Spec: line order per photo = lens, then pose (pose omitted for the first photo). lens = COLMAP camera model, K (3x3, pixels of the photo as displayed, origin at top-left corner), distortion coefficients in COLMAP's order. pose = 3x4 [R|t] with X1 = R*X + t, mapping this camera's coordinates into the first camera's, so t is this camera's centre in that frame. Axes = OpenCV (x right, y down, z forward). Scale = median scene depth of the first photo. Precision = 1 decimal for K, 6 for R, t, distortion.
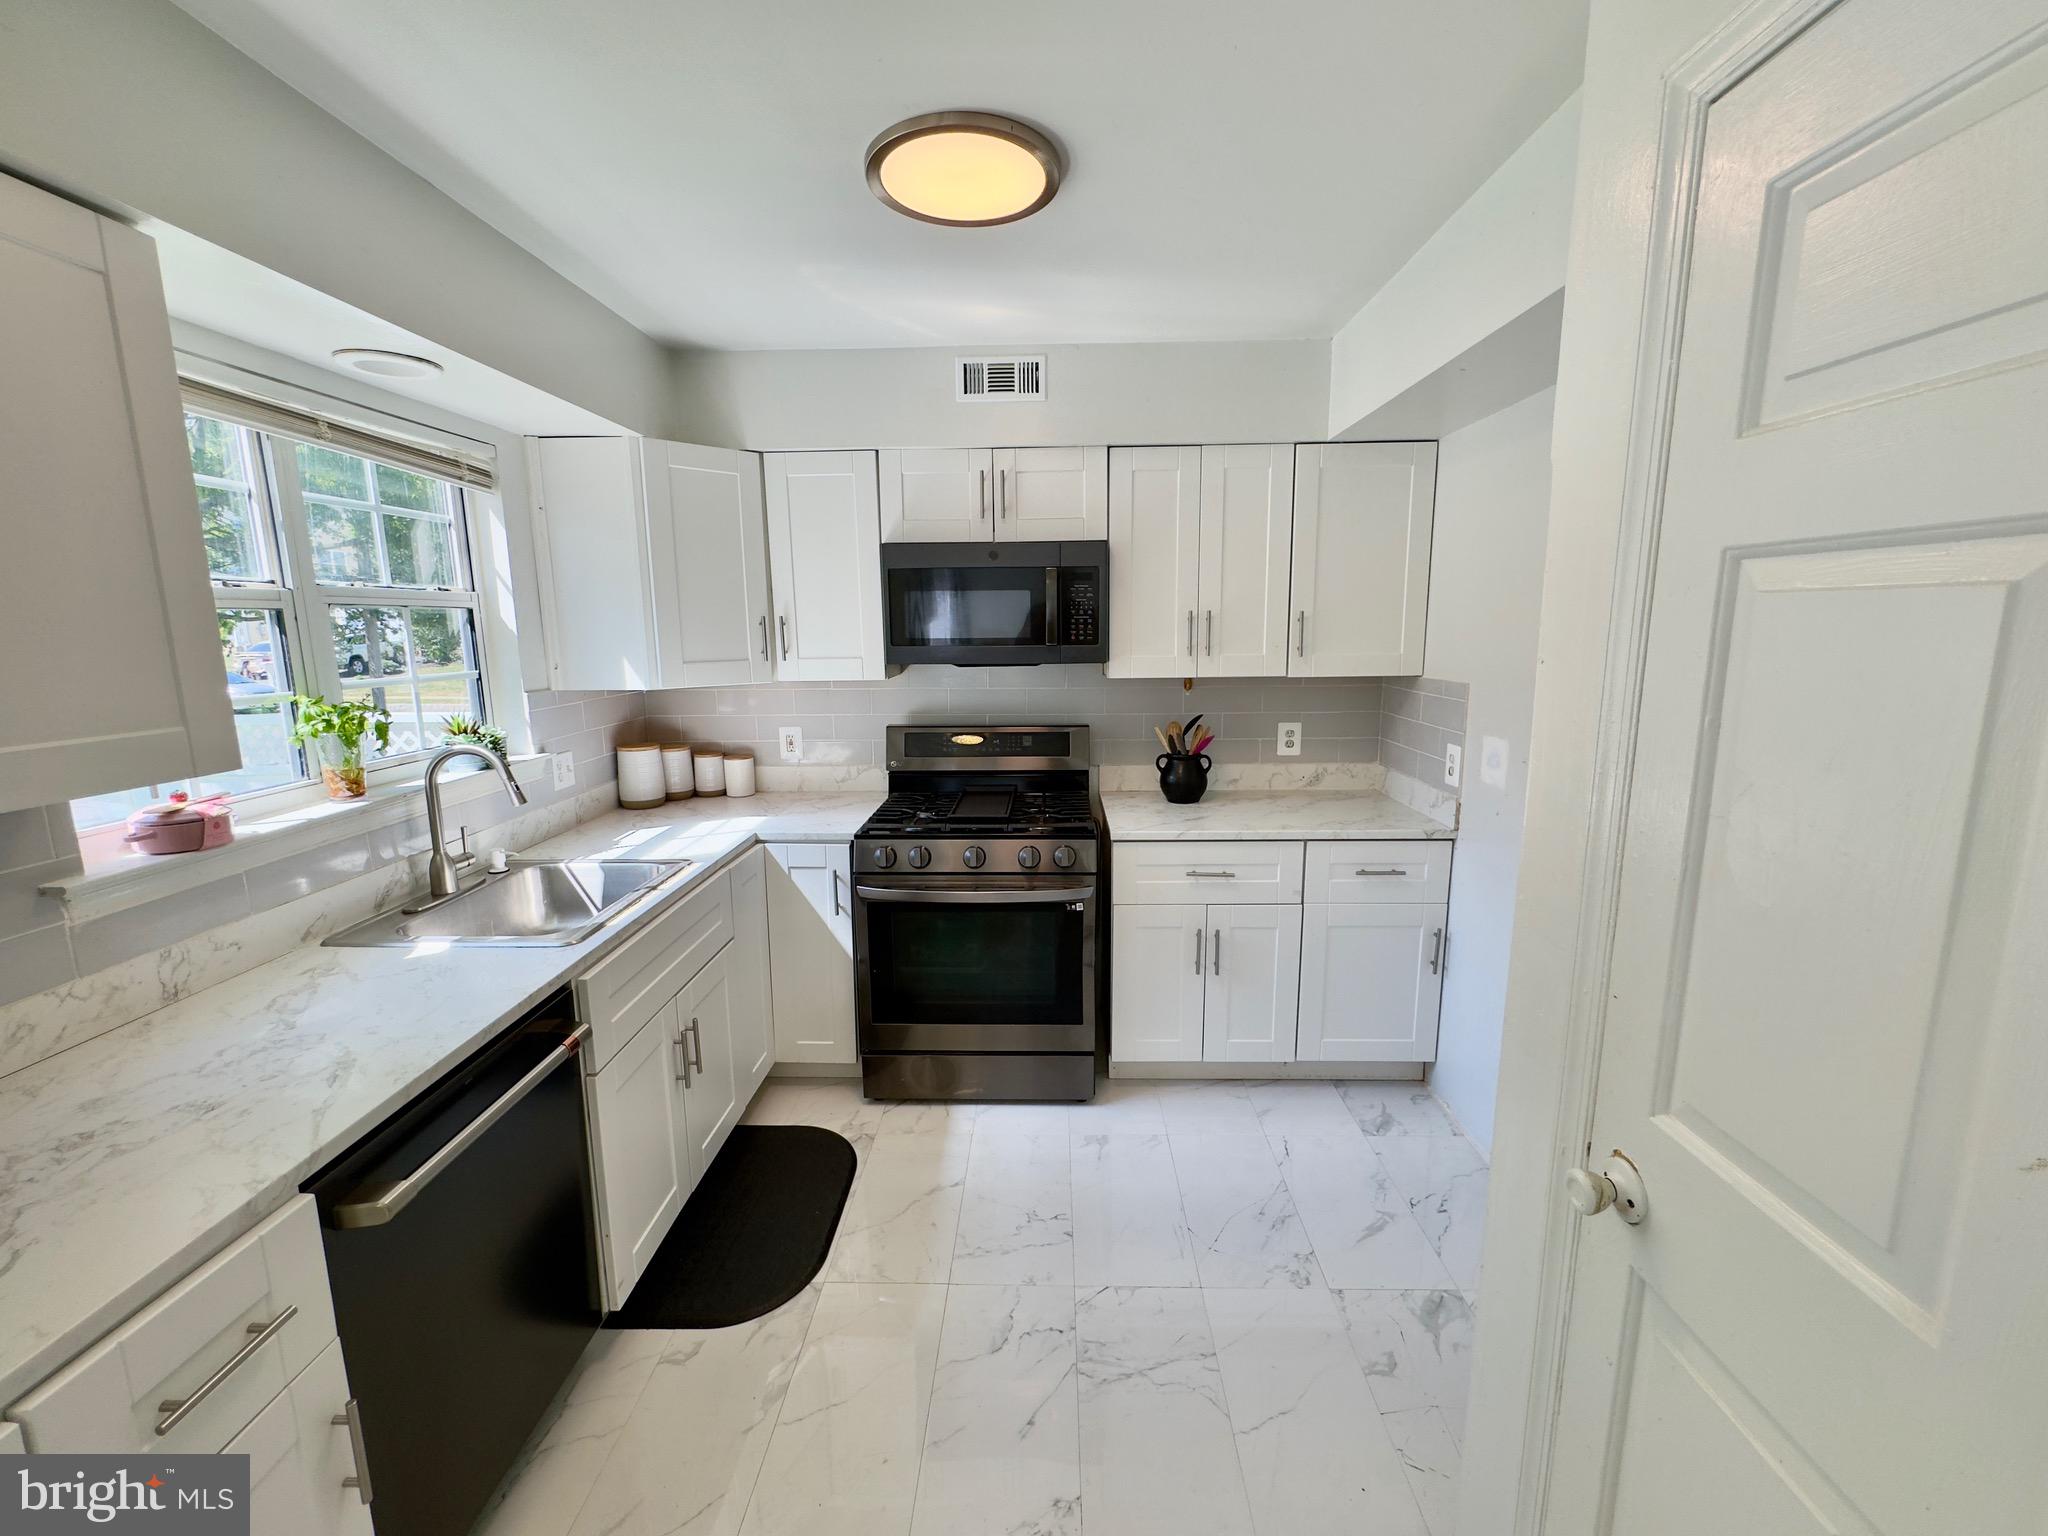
lens RADIAL K [[832.9, 0, 1026.0], [0, 832.9, 764.5], [0, 0, 1]] dist [-0.000427, -0.000172]
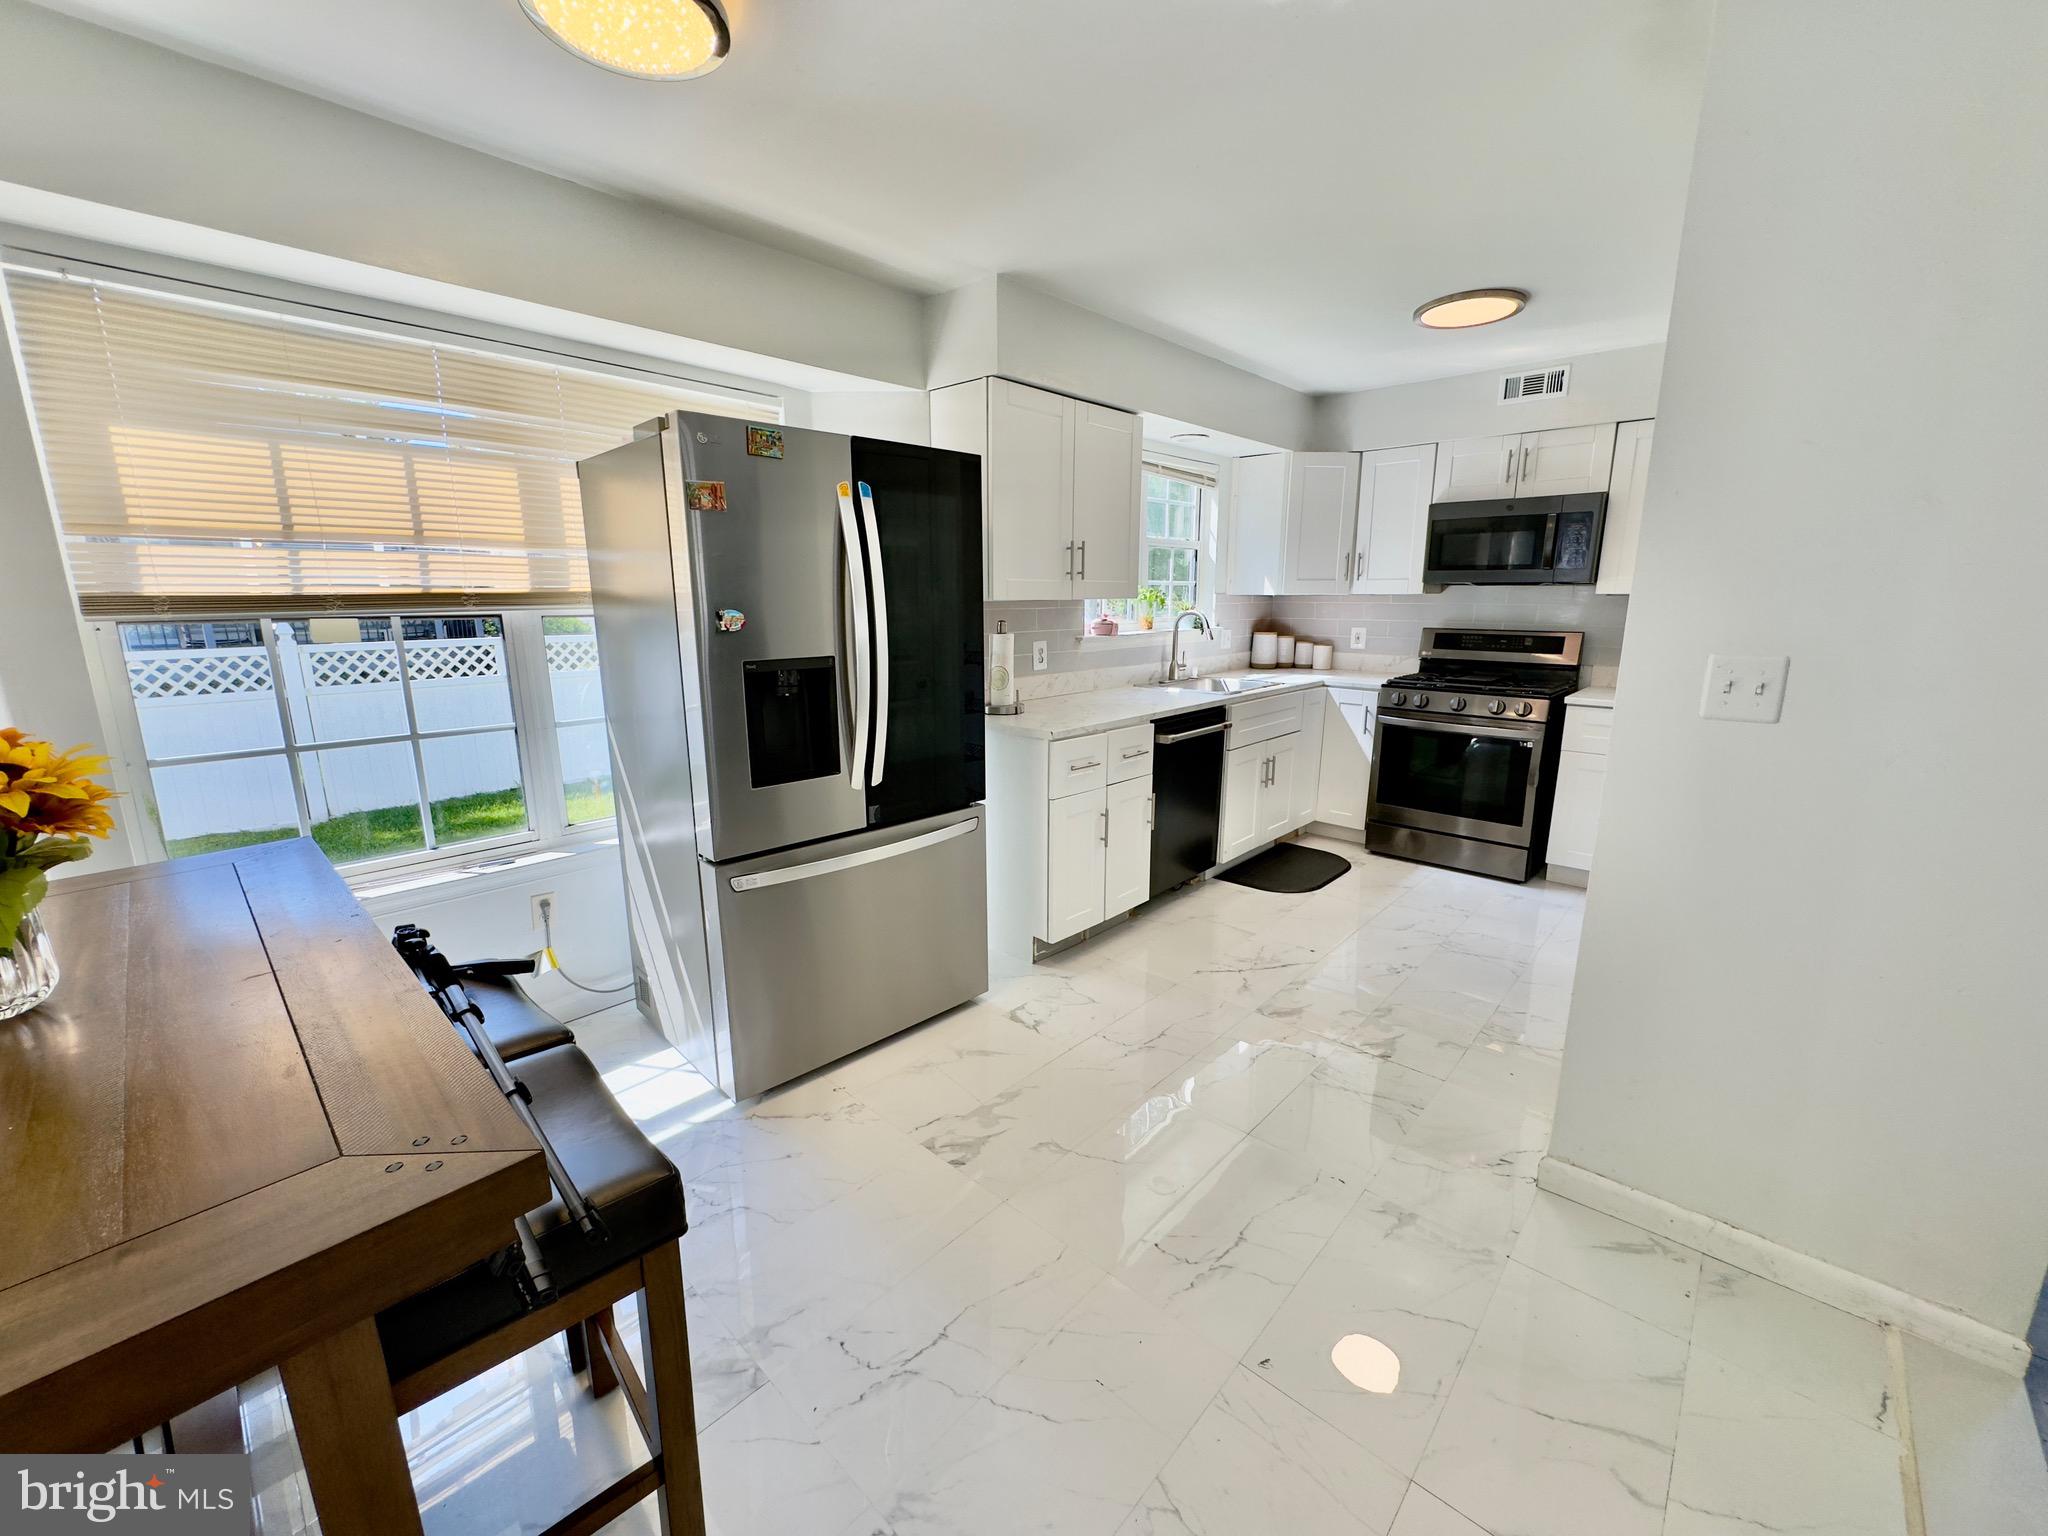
lens RADIAL K [[832.9, 0, 1026.0], [0, 832.9, 764.5], [0, 0, 1]] dist [-0.000427, -0.000172]
pose [[0.754294, 0.142255, -0.640940, 0.332040], [-0.118589, 0.989707, 0.080101, 0.187117], [0.645737, 0.015589, 0.763400, -0.689004]]
